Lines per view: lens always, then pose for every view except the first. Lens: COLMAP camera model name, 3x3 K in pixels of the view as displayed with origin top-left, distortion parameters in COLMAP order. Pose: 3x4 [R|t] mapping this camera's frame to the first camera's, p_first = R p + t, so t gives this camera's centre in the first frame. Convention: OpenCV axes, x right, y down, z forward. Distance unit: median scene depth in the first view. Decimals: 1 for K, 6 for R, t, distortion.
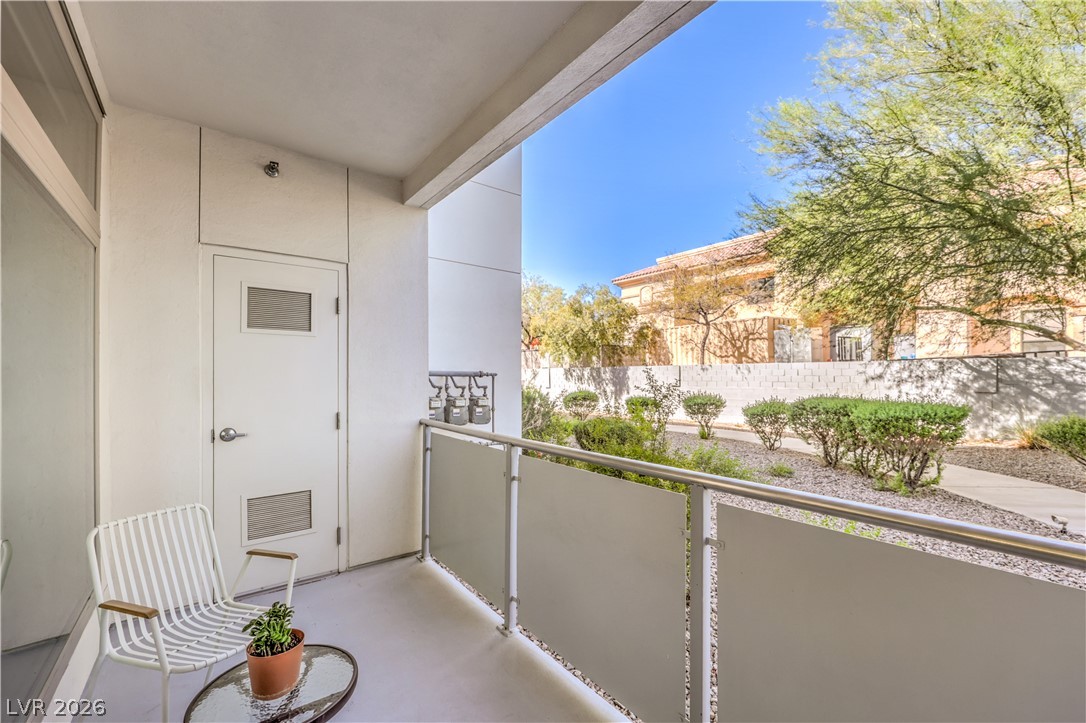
lens RADIAL K [[448.9, 0, 555.7], [0, 448.9, 373.5], [0, 0, 1]] dist [-0.001100, -0.000049]
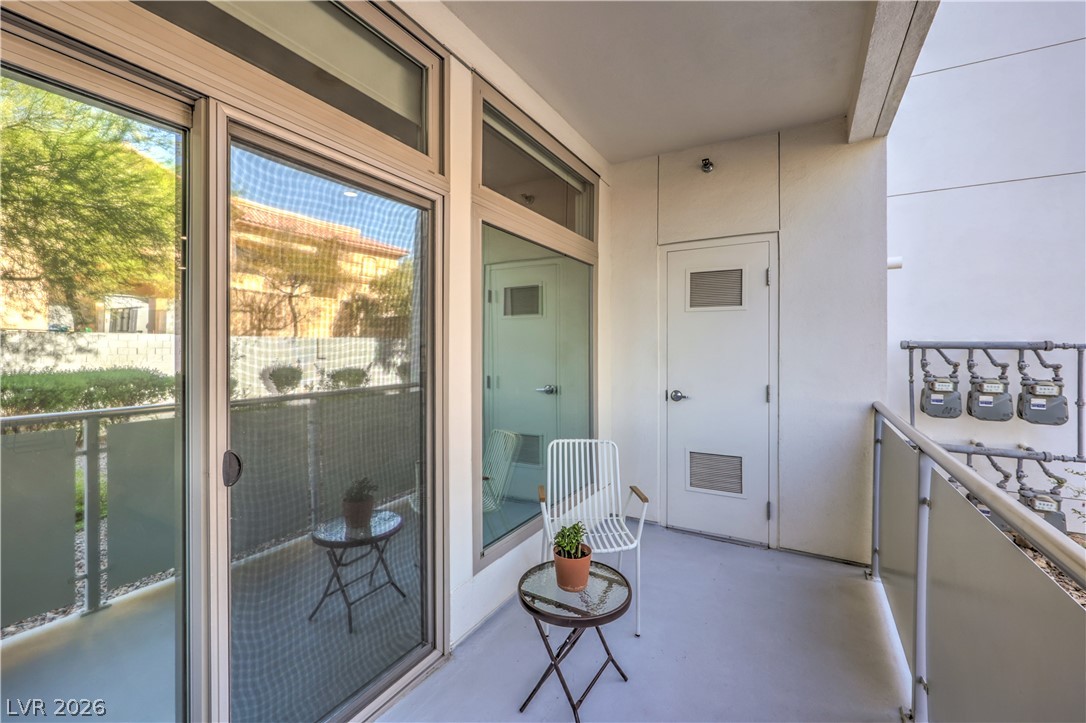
lens RADIAL K [[448.9, 0, 556.5], [0, 448.9, 348.8], [0, 0, 1]] dist [-0.001100, -0.000049]
pose [[0.390122, 0.002565, -0.920760, 0.240293], [0.003497, 0.999985, 0.004268, 0.000932], [0.920757, -0.004884, 0.390107, 0.187453]]
